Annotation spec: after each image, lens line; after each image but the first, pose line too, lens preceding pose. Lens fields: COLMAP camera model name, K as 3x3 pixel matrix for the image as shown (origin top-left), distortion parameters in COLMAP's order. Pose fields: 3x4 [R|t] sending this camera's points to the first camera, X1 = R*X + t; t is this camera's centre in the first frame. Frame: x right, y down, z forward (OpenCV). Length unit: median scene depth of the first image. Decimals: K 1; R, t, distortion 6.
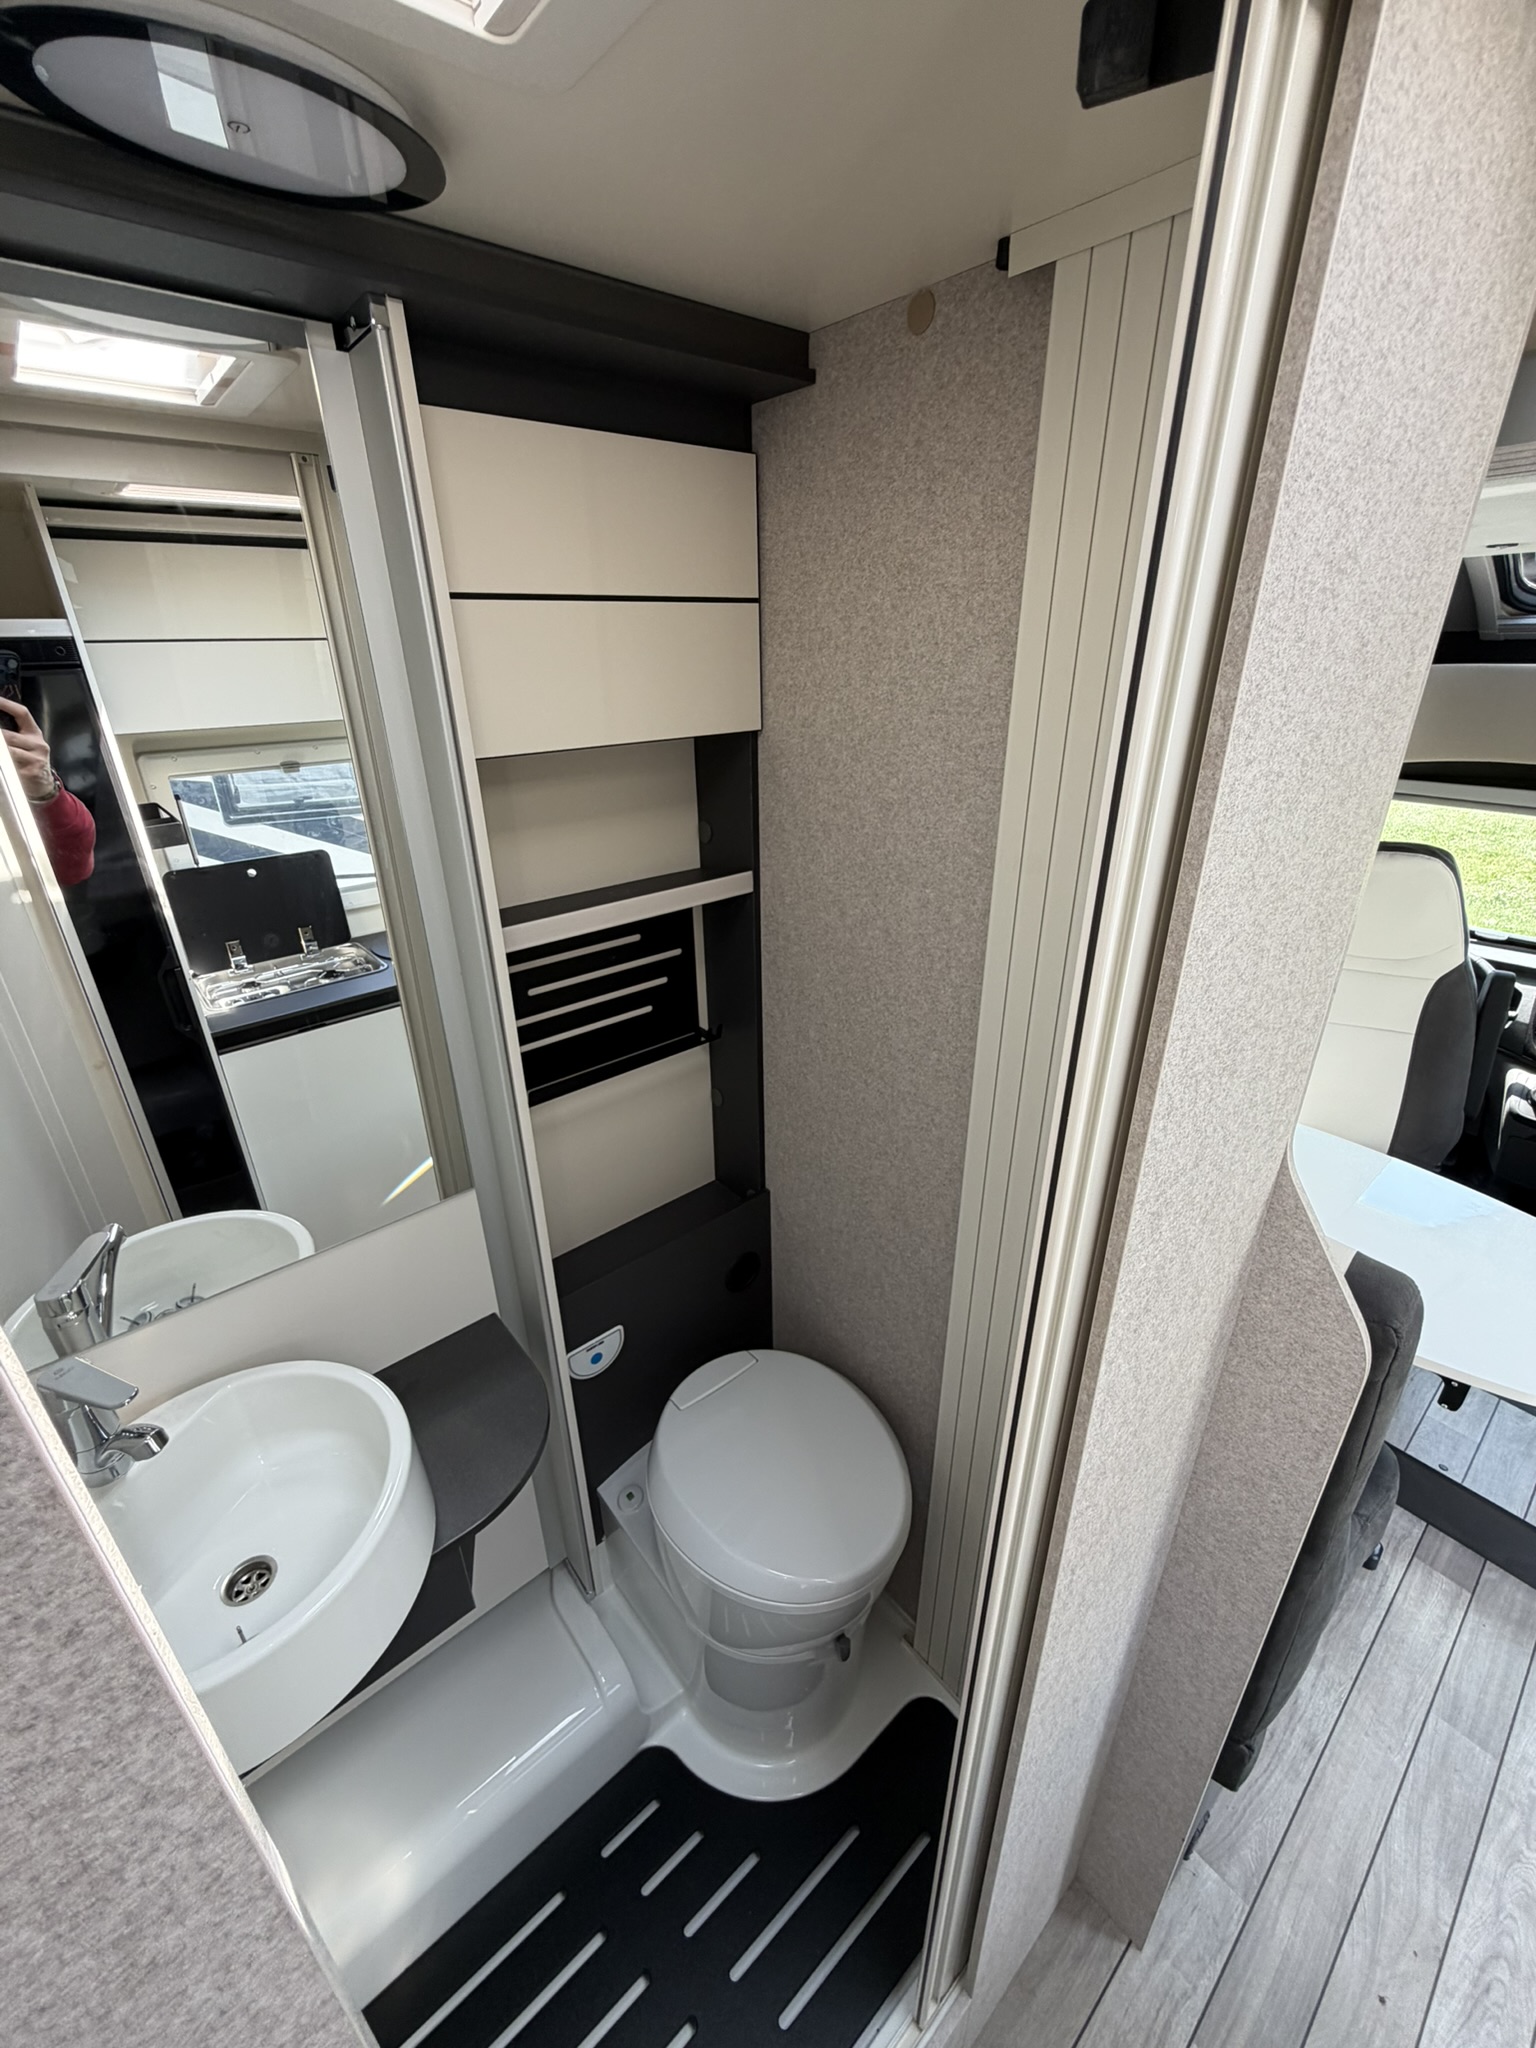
lens RADIAL K [[819.4, 0, 764.7], [0, 819.4, 1018.6], [0, 0, 1]] dist [-0.000787, 0.000486]
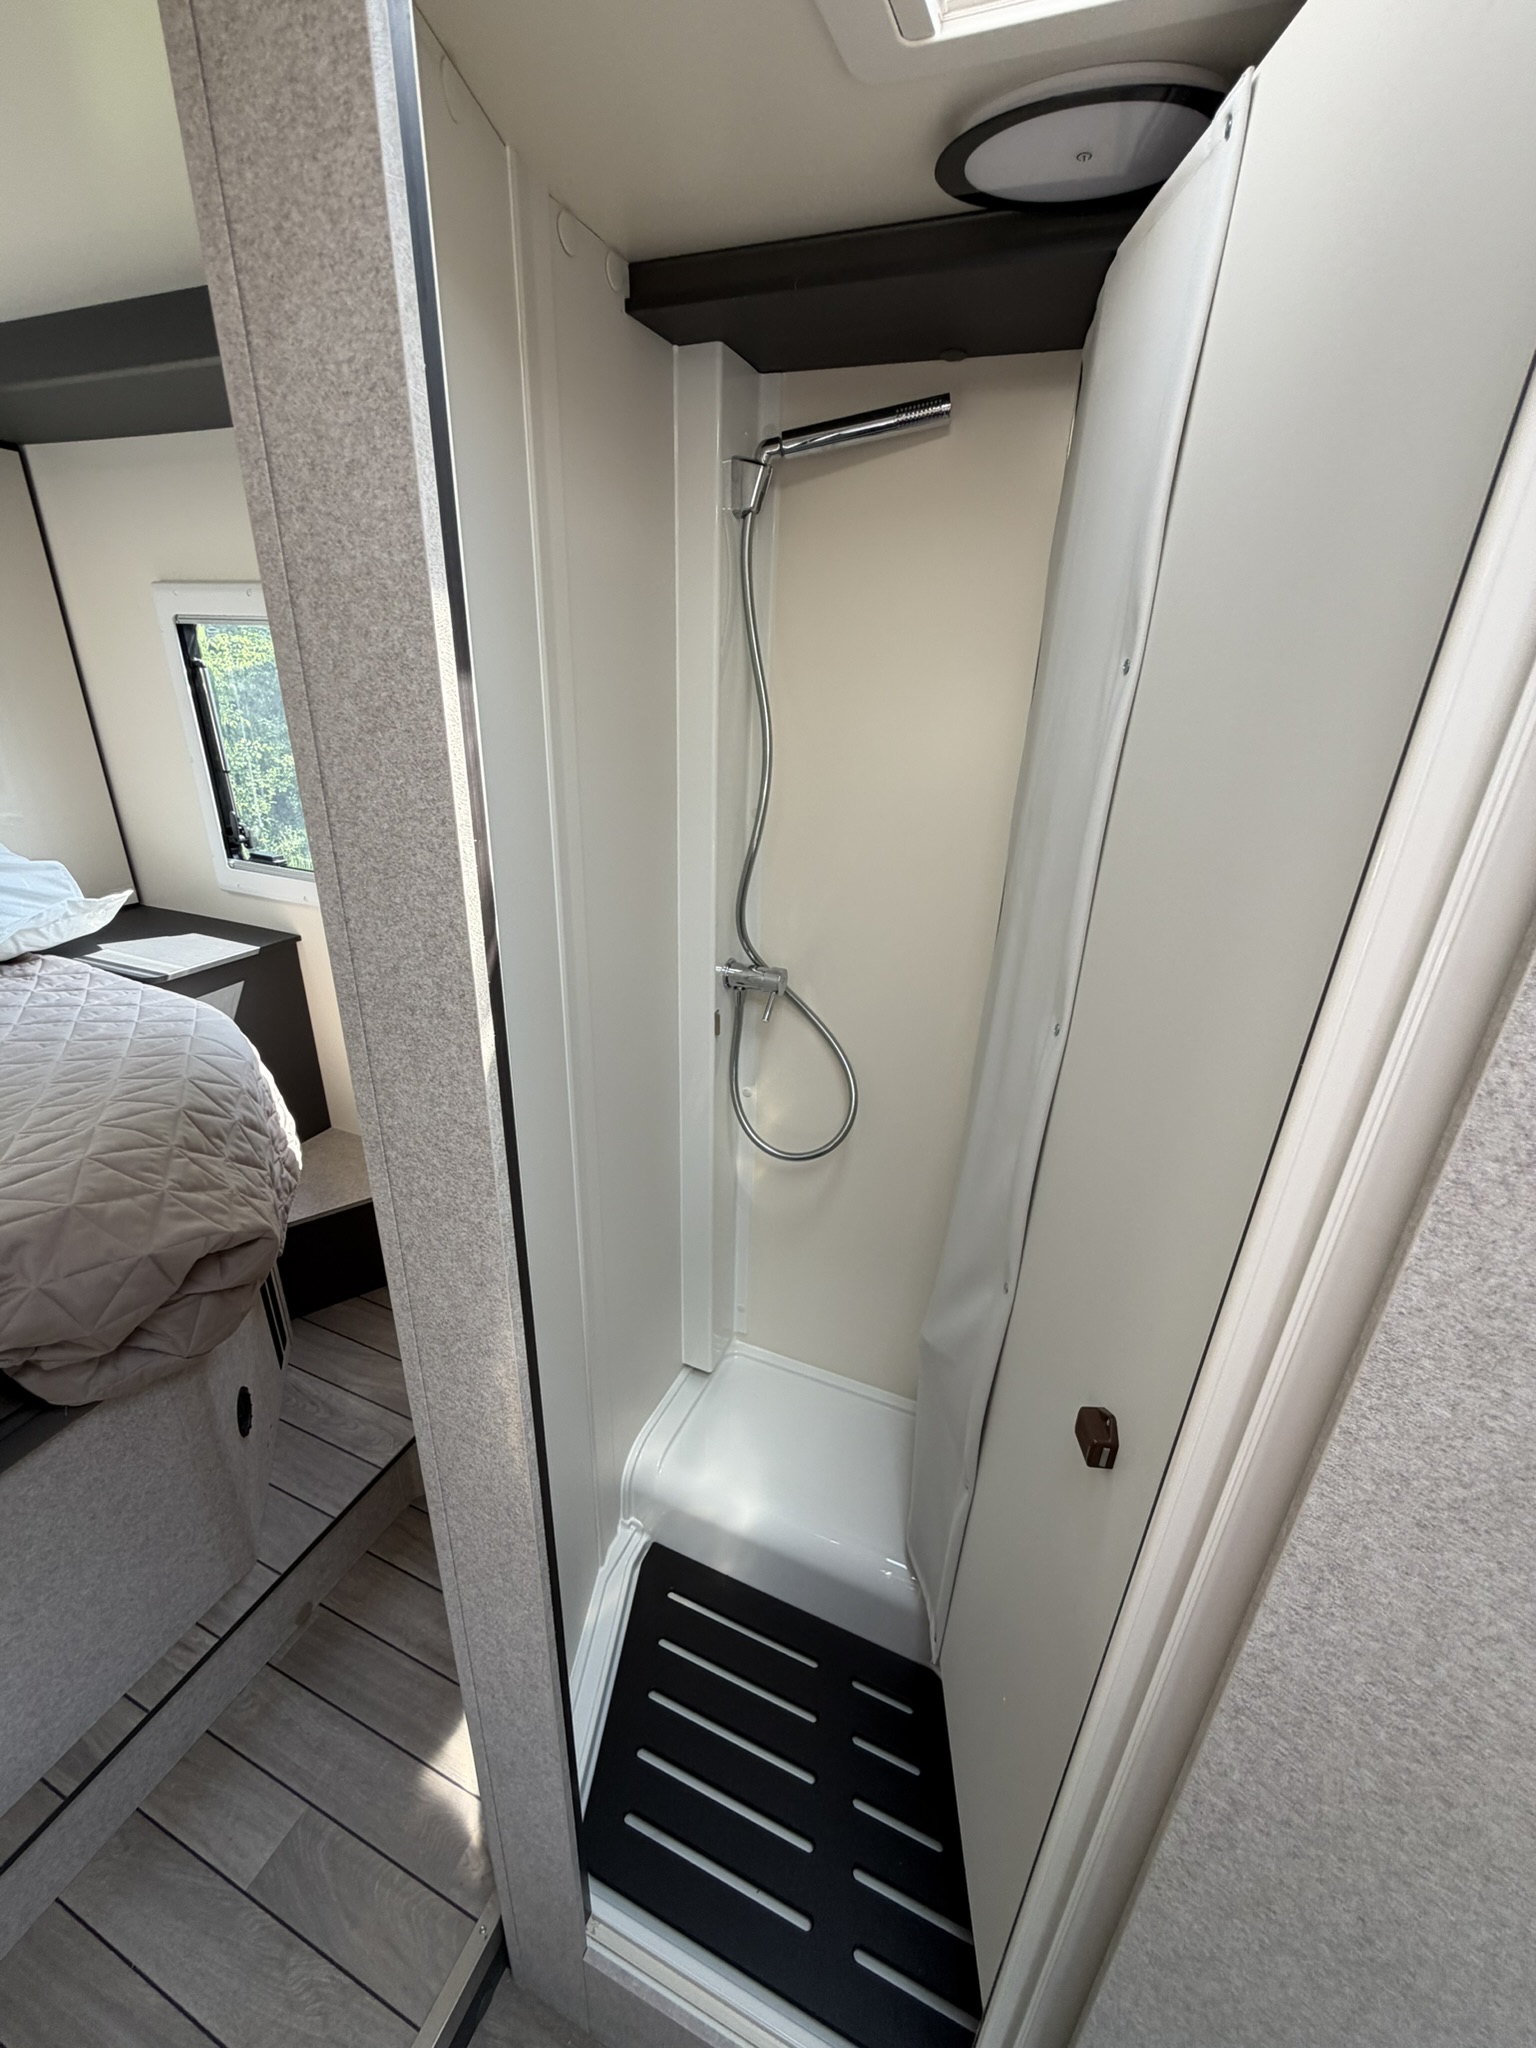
lens RADIAL K [[819.4, 0, 770.5], [0, 819.4, 1019.6], [0, 0, 1]] dist [-0.000787, 0.000486]
pose [[0.461034, 0.375609, -0.803968, 0.290544], [-0.405033, 0.895191, 0.185962, 0.055937], [0.789554, 0.239899, 0.564848, 0.067702]]
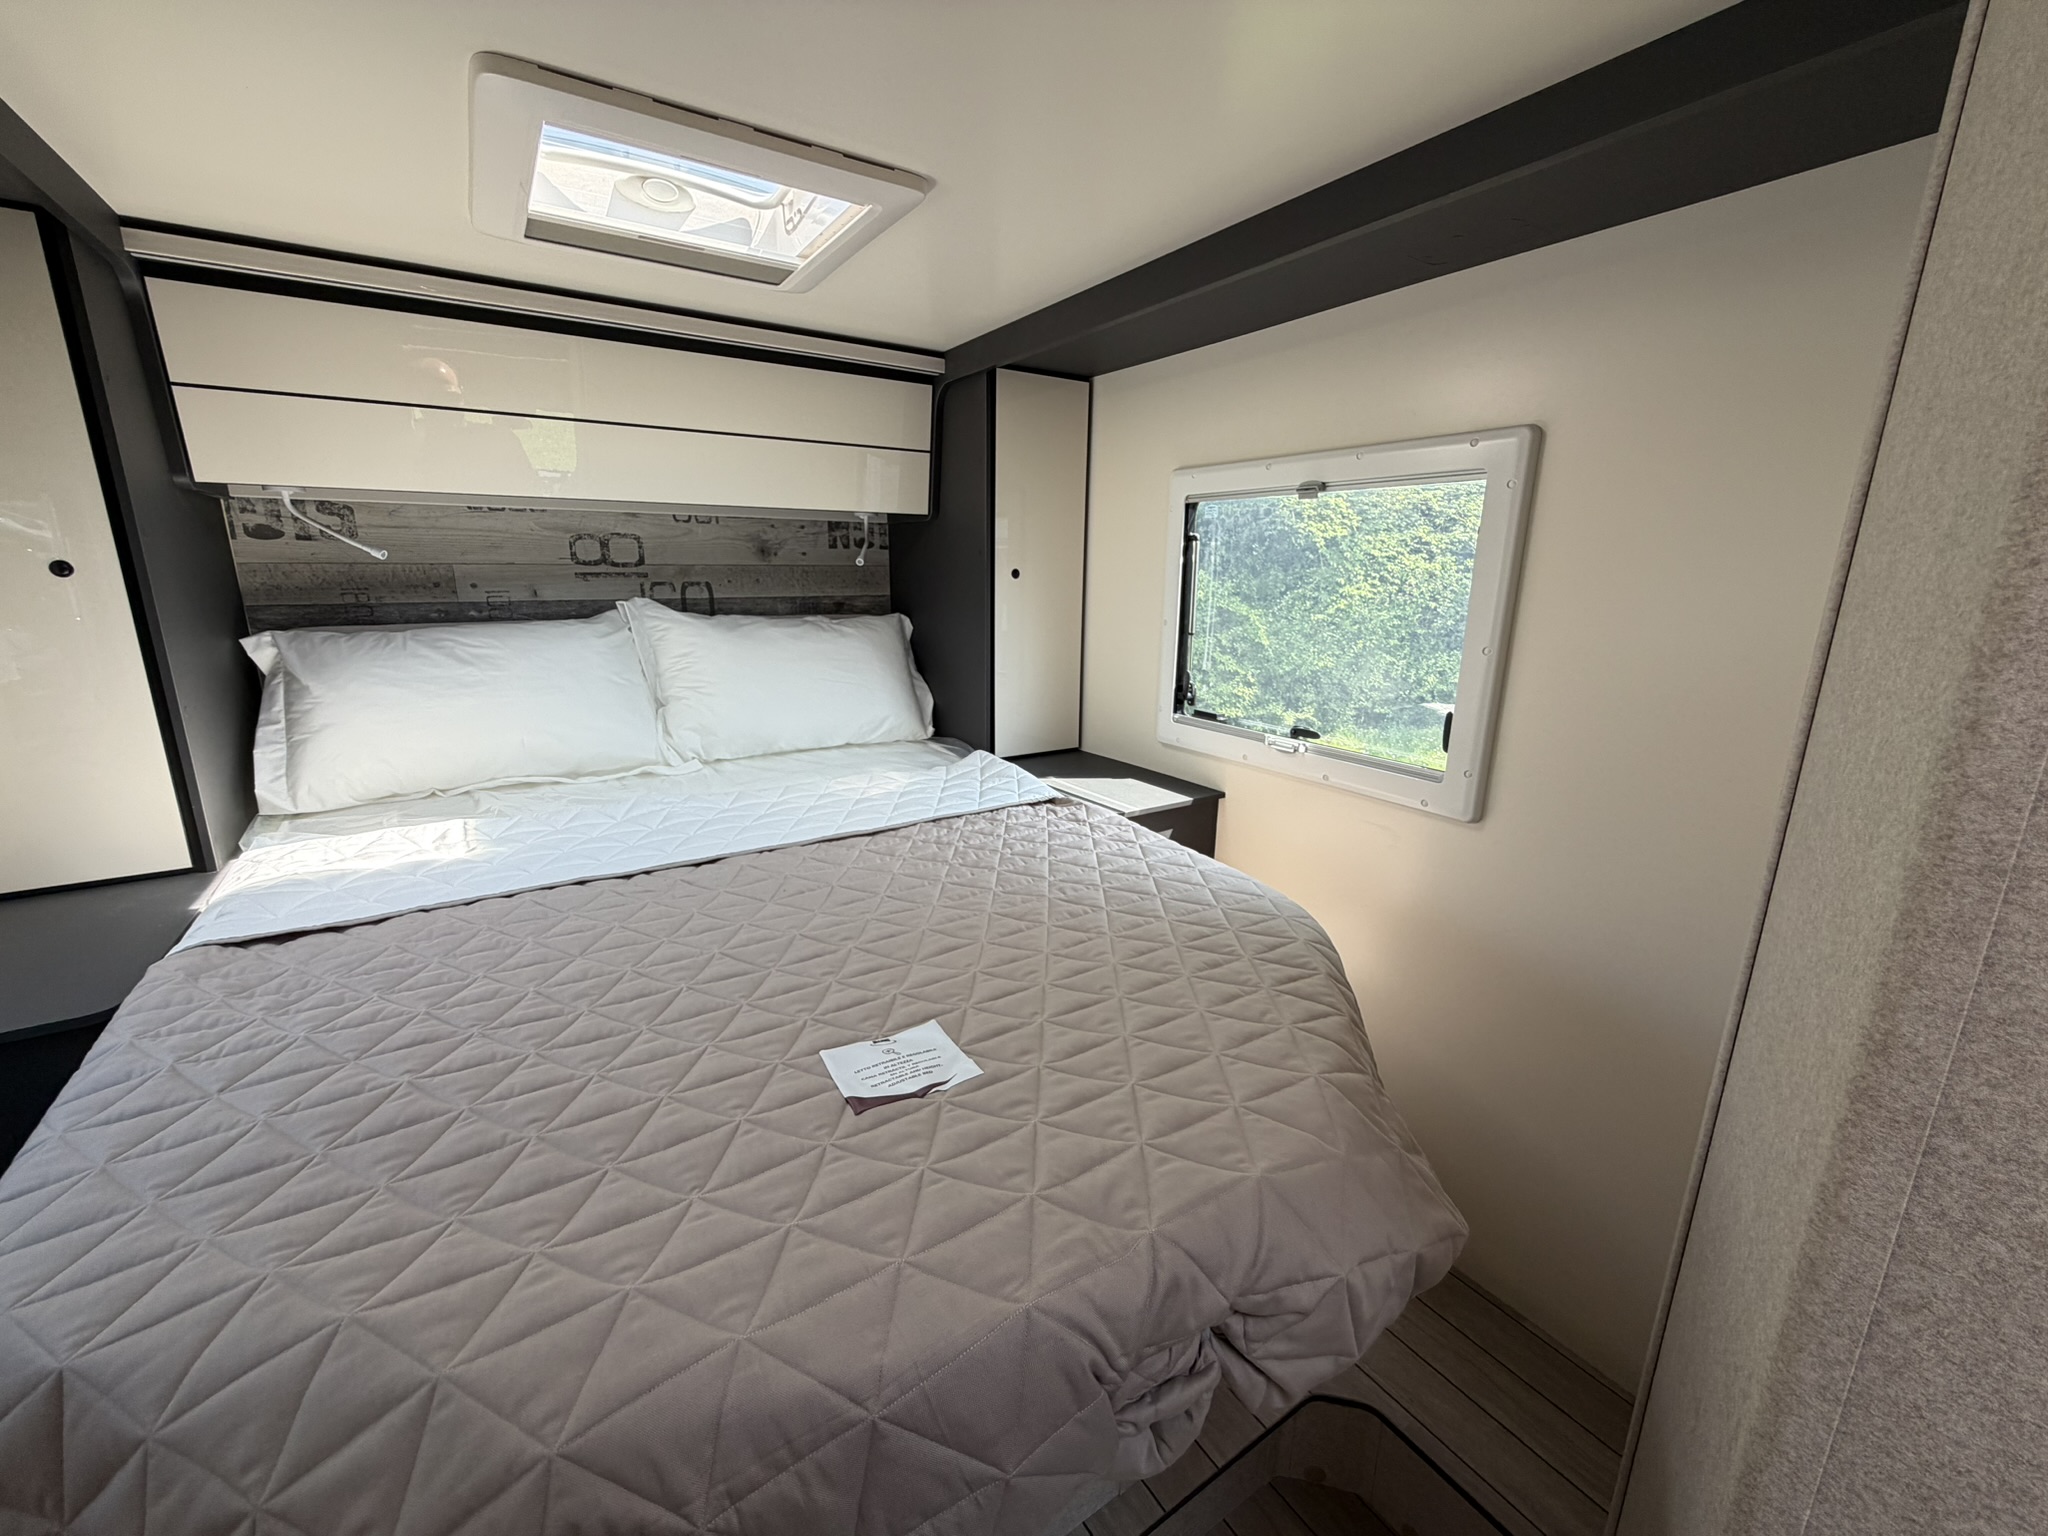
lens RADIAL K [[819.4, 0, 1019.0], [0, 819.4, 768.8], [0, 0, 1]] dist [-0.000787, 0.000486]
pose [[-0.116692, 0.250729, -0.960998, 0.106857], [-0.415762, 0.866412, 0.276536, 0.249204], [0.901956, 0.431816, 0.003140, -0.163942]]
